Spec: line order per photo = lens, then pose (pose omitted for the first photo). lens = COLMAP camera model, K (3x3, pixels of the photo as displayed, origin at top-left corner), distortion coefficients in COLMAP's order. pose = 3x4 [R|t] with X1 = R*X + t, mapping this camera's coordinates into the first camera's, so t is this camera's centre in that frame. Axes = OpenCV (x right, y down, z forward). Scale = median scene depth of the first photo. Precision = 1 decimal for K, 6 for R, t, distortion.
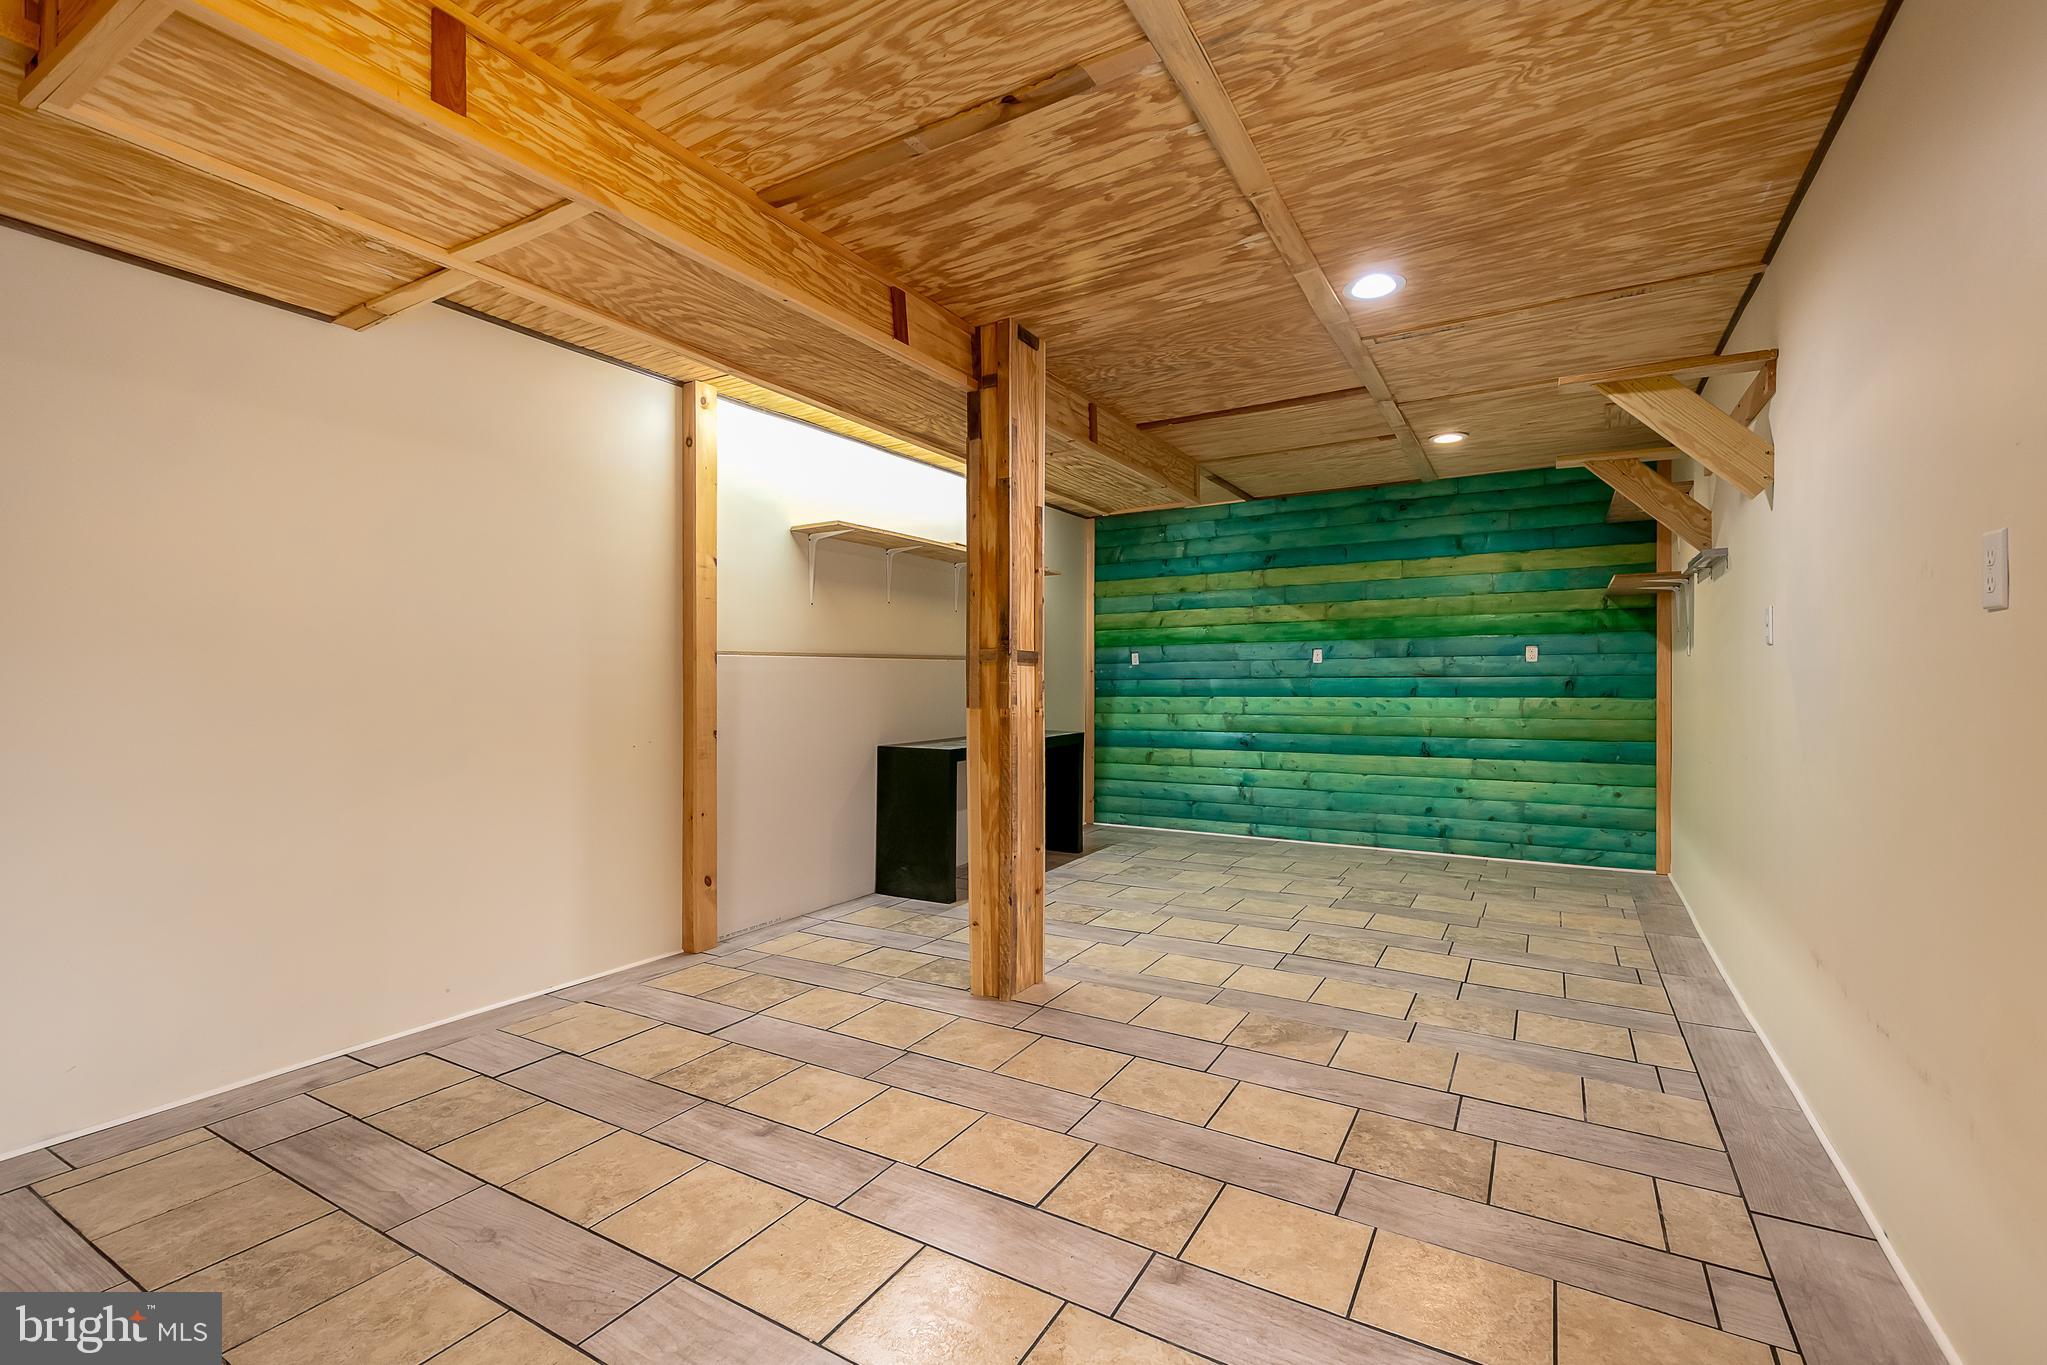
lens RADIAL K [[925.2, 0, 1023.5], [0, 925.2, 682.5], [0, 0, 1]] dist [0.013369, -0.000563]
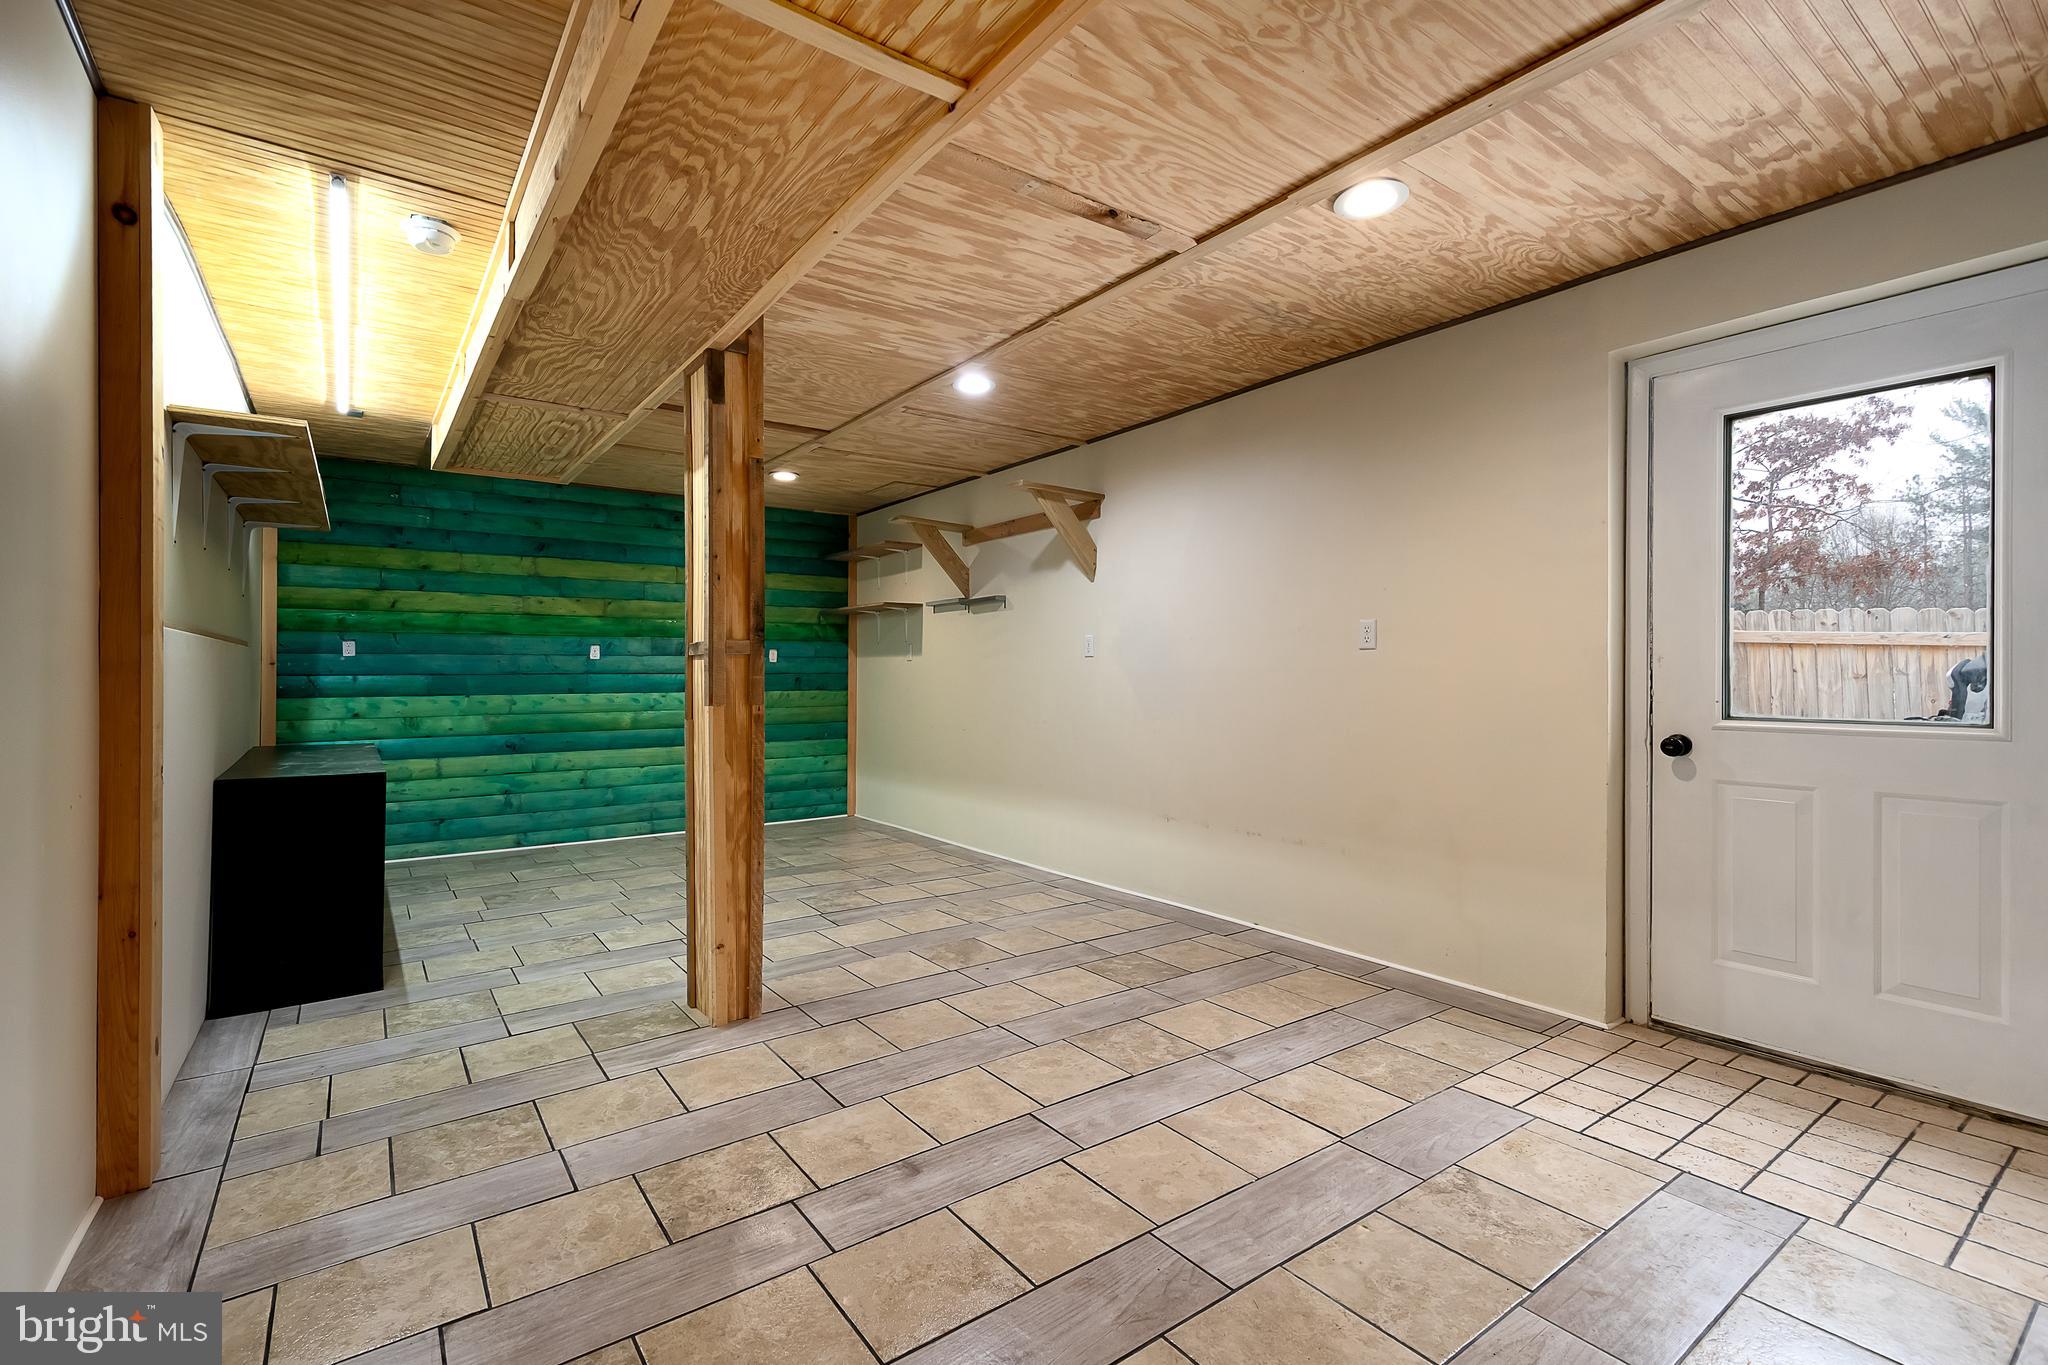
lens RADIAL K [[887.9, 0, 1024.0], [0, 887.9, 682.5], [0, 0, 1]] dist [0.014740, -0.000085]
pose [[0.395411, -0.003387, 0.918498, -0.654593], [0.001875, 0.999994, 0.002880, 0.003472], [-0.918502, 0.000584, 0.395415, 0.351603]]
